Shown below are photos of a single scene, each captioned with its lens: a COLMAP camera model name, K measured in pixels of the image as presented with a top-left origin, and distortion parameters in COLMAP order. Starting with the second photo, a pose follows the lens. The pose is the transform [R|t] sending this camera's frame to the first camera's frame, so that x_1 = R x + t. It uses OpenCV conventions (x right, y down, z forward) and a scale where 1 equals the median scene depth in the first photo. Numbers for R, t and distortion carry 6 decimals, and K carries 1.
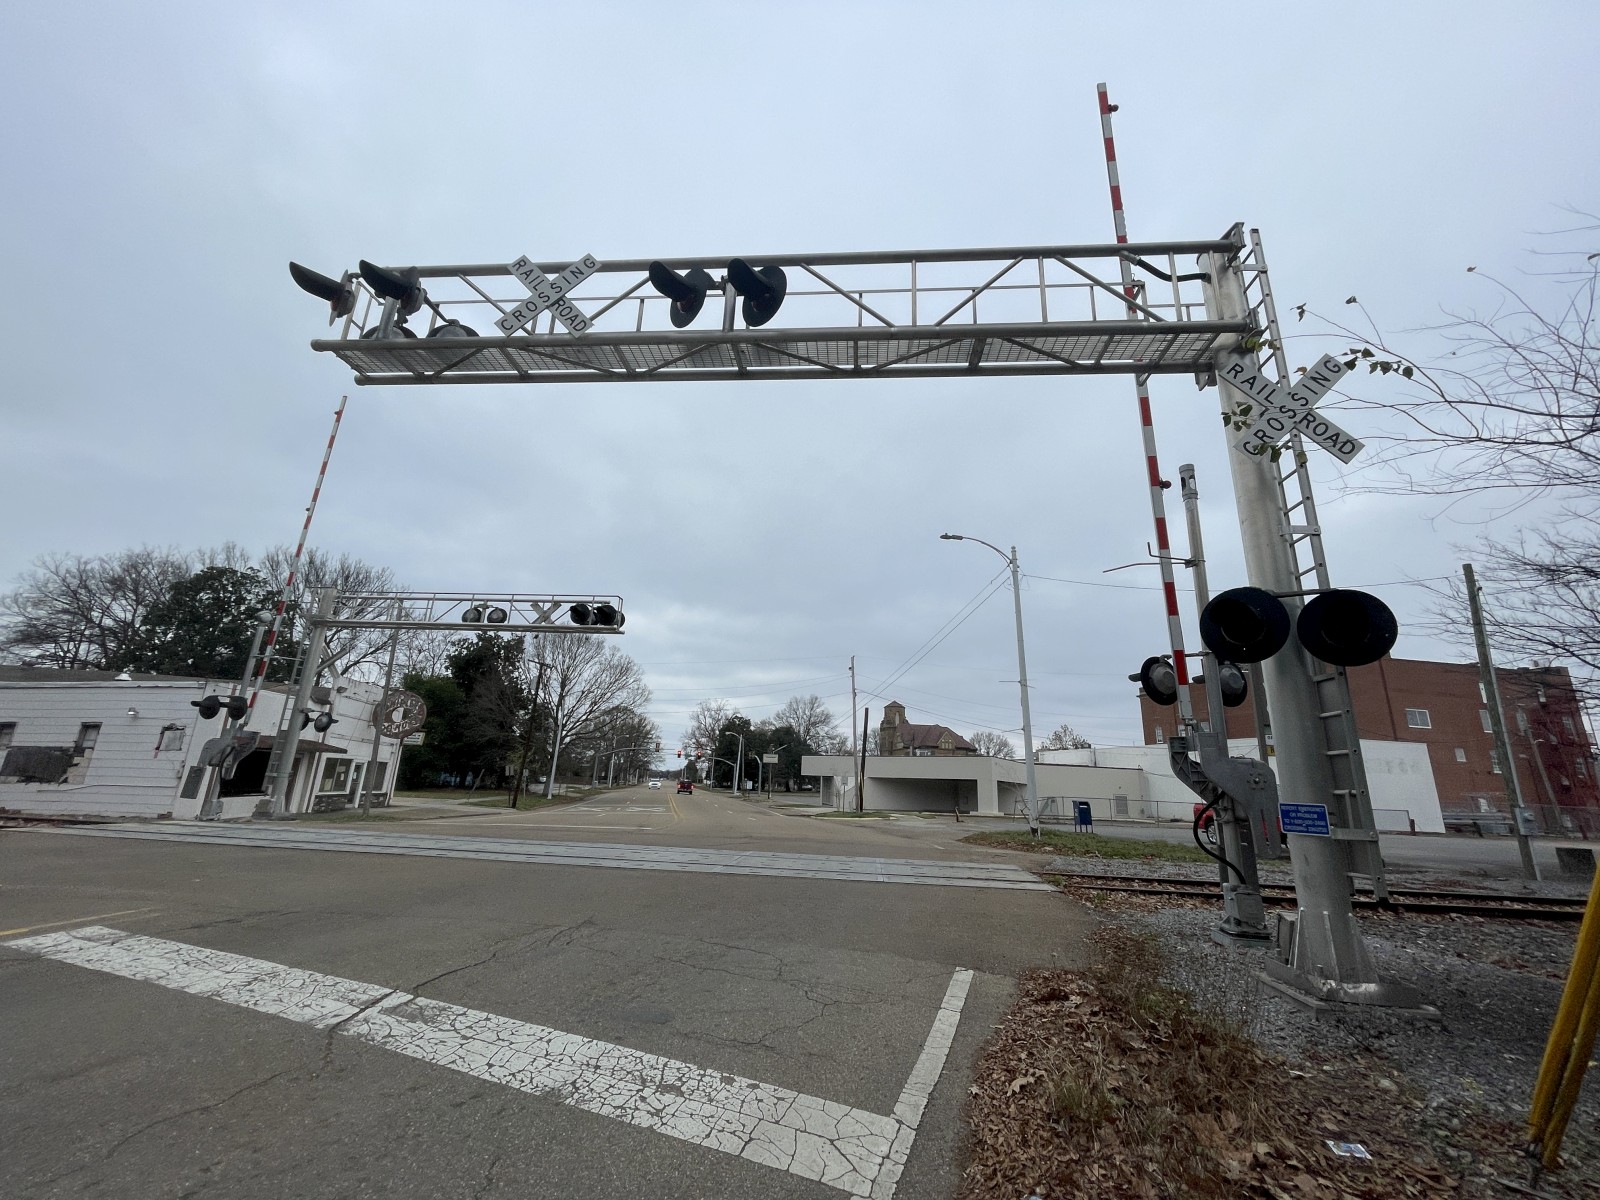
lens RADIAL K [[653.2, 0, 800.0], [0, 653.2, 600.0], [0, 0, 1]] dist [-0.002256, 0.000208]
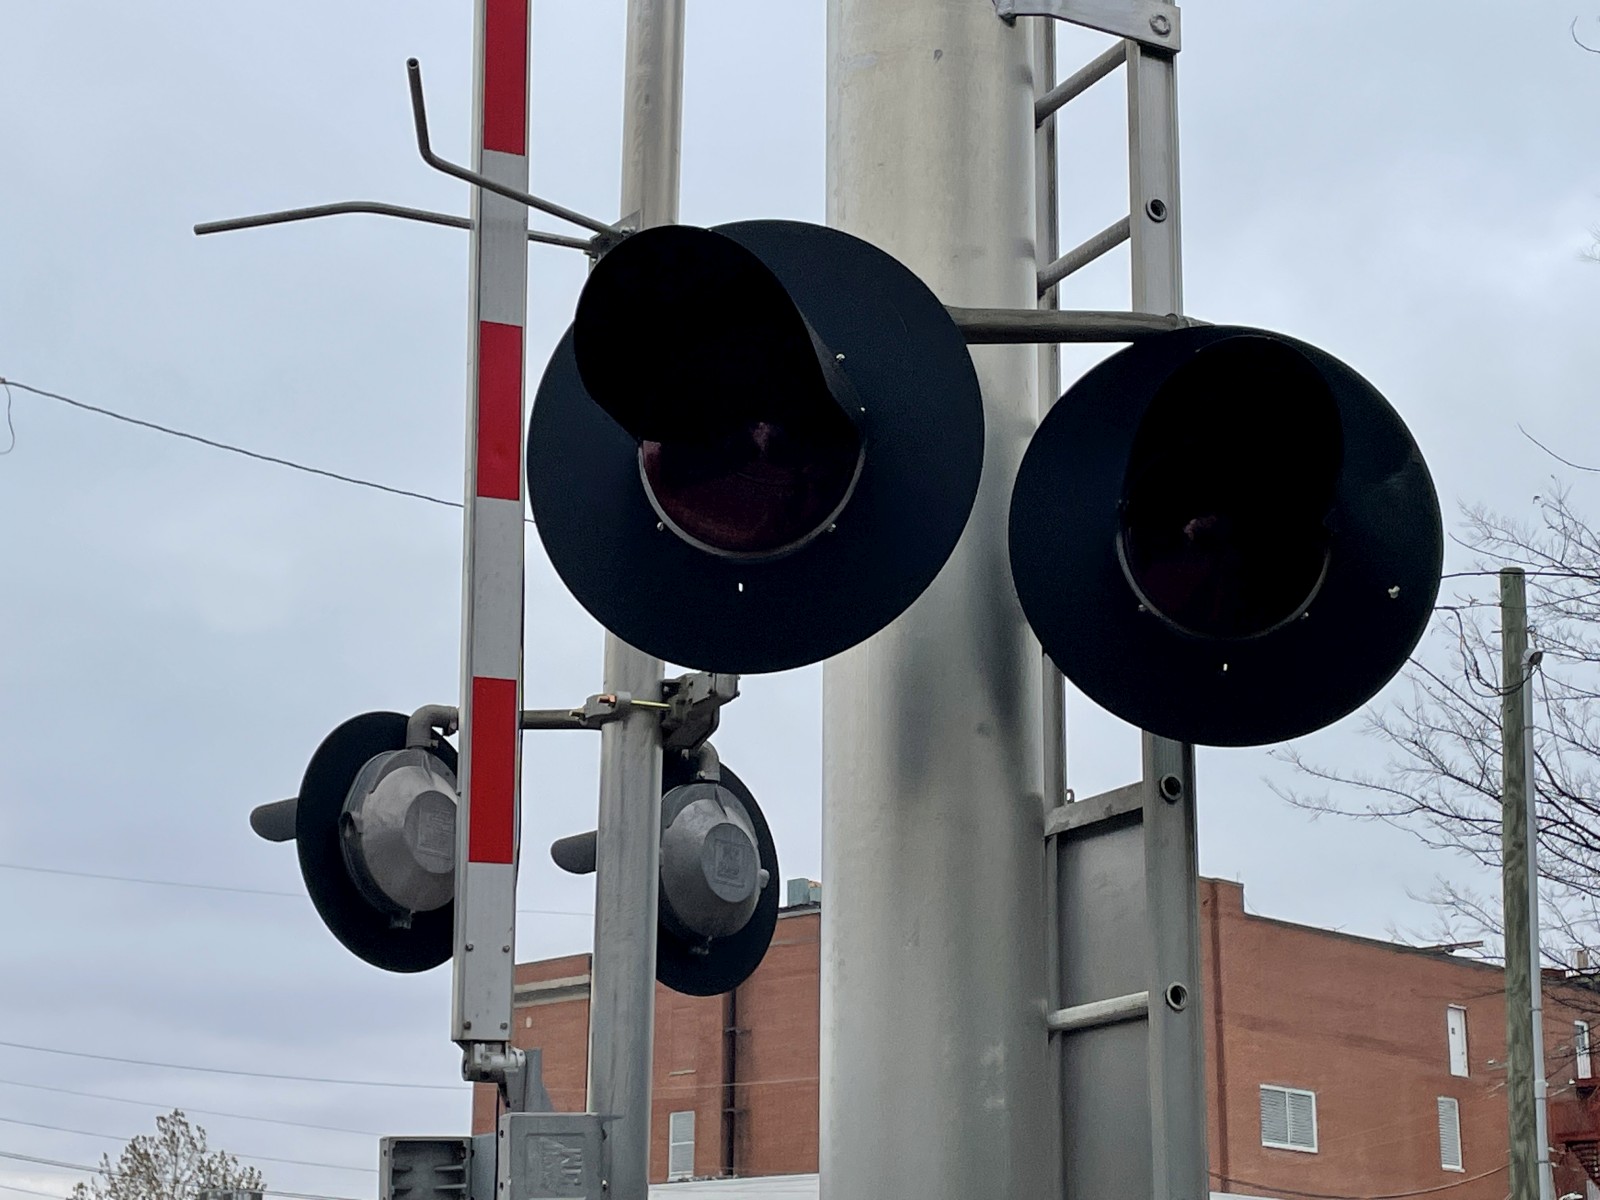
lens RADIAL K [[2996.0, 0, 800.0], [0, 2996.0, 600.0], [0, 0, 1]] dist [0.149727, -0.004652]
pose [[0.831765, 0.115303, 0.543021, 0.230364], [-0.127926, 0.991676, -0.014620, 0.070398], [-0.540187, -0.057306, 0.839592, 0.290234]]
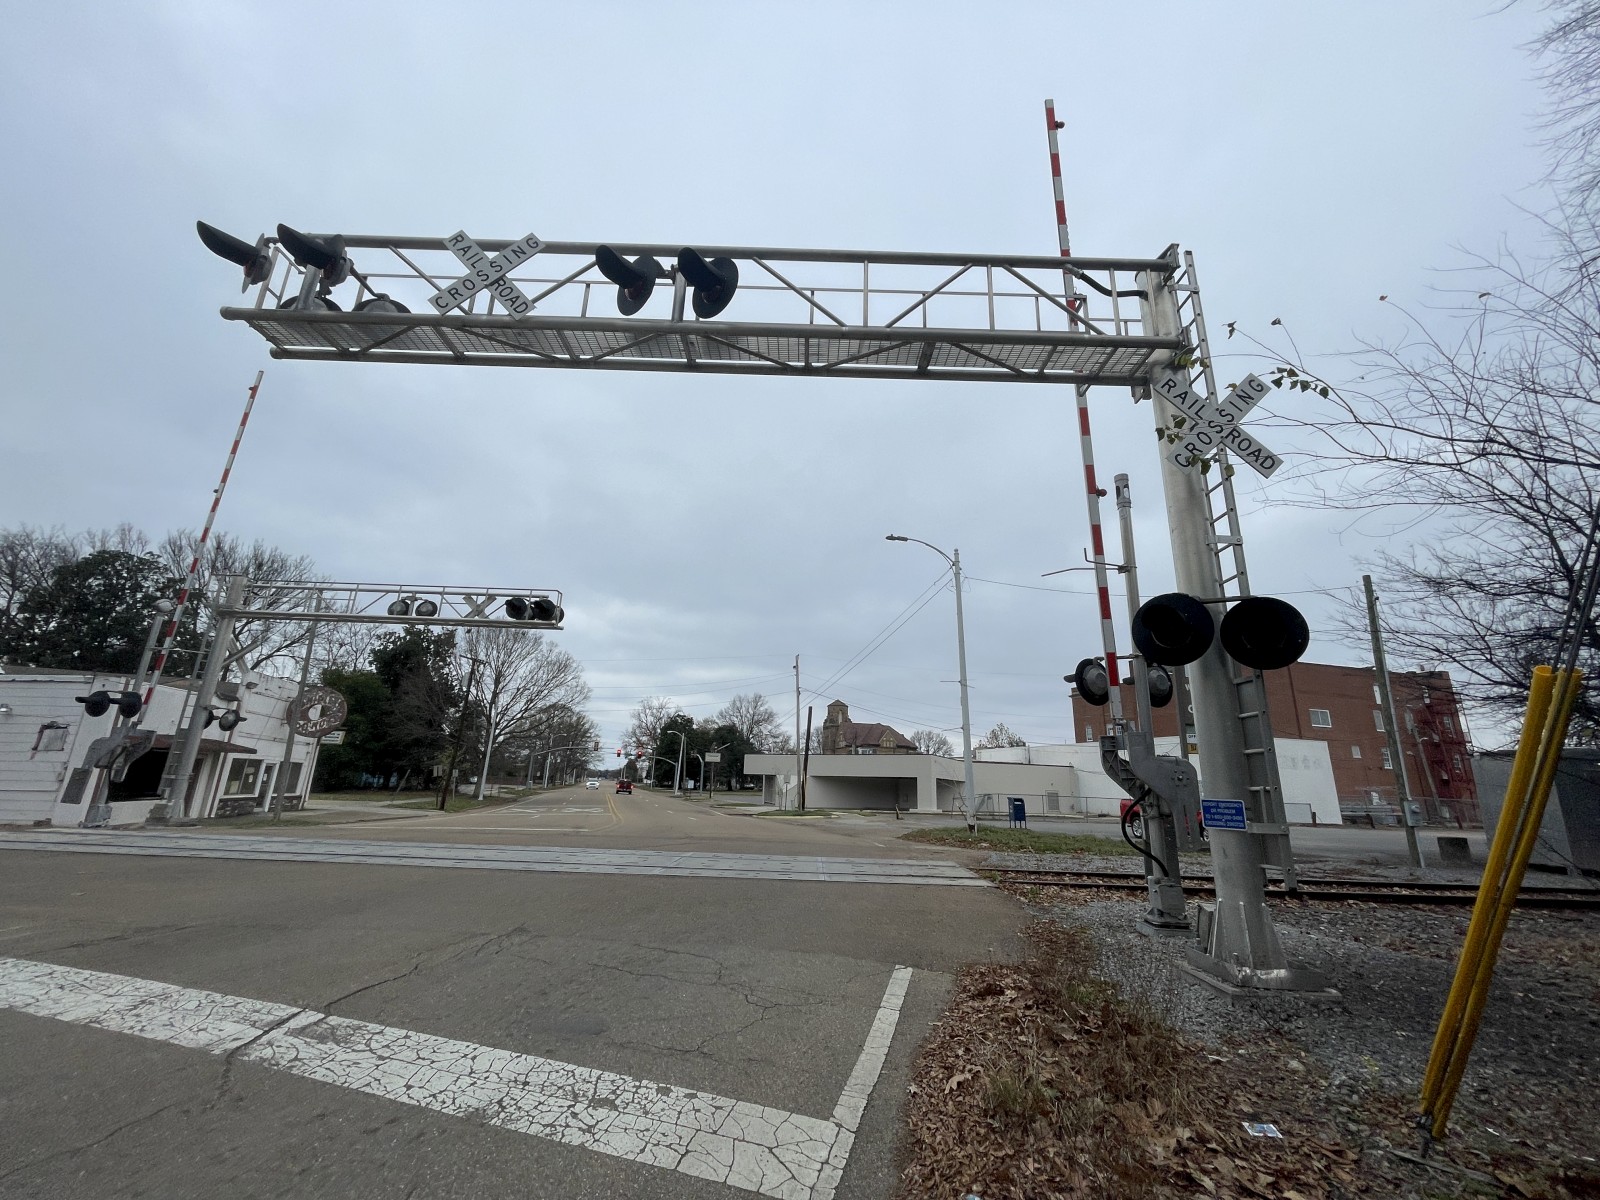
lens RADIAL K [[653.7, 0, 800.0], [0, 653.7, 600.0], [0, 0, 1]] dist [-0.003190, -0.000266]
pose [[0.996353, 0.017329, 0.083548, -0.001250], [-0.017556, 0.999844, 0.001980, -0.000111], [-0.083501, -0.003440, 0.996502, 0.006971]]
